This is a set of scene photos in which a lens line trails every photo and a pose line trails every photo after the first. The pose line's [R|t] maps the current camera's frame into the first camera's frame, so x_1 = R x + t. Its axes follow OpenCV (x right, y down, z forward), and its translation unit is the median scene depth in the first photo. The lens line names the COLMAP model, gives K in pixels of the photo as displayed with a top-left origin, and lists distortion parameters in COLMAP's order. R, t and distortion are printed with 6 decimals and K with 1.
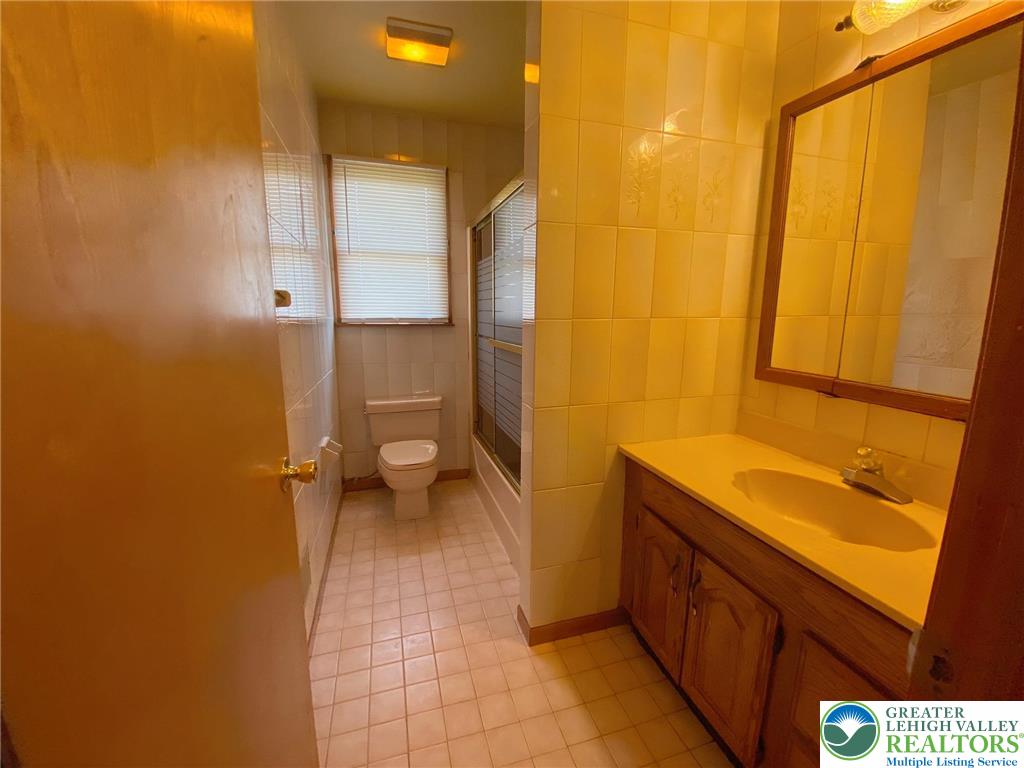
lens RADIAL K [[417.4, 0, 511.7], [0, 417.4, 384.0], [0, 0, 1]] dist [-0.021448, -0.003990]
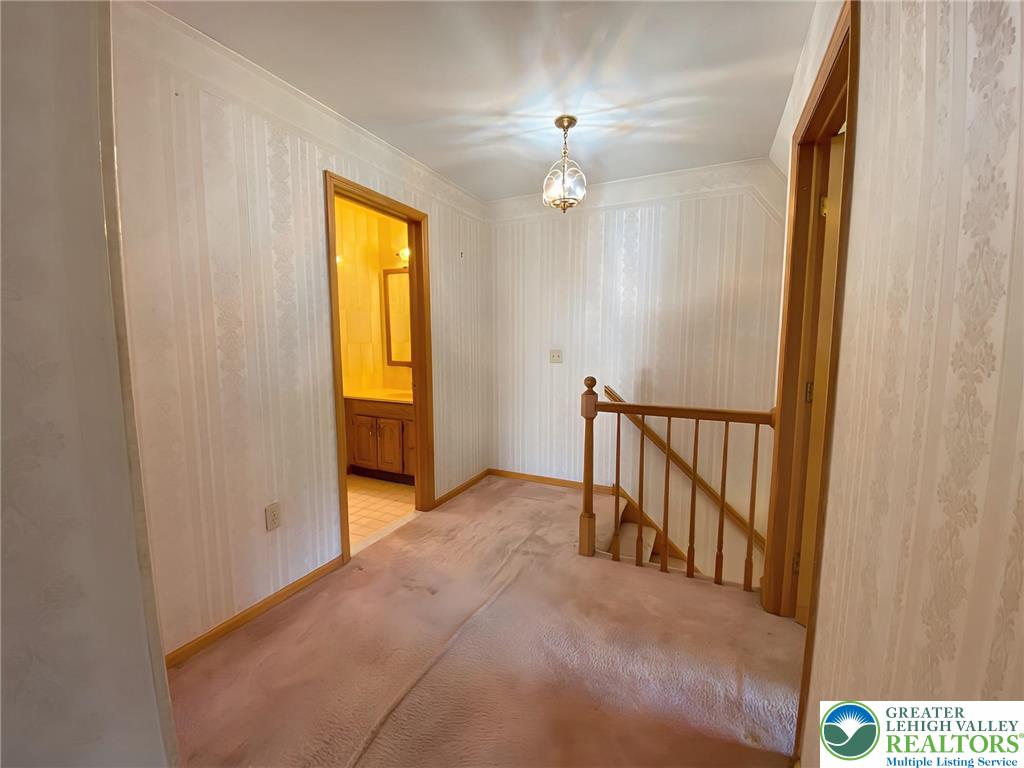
lens RADIAL K [[417.4, 0, 513.4], [0, 417.4, 384.7], [0, 0, 1]] dist [-0.021448, -0.003990]
pose [[0.683183, -0.090392, 0.724631, -0.902392], [0.148707, 0.988738, -0.016864, 0.306019], [-0.714946, 0.119279, 0.688931, -1.569507]]
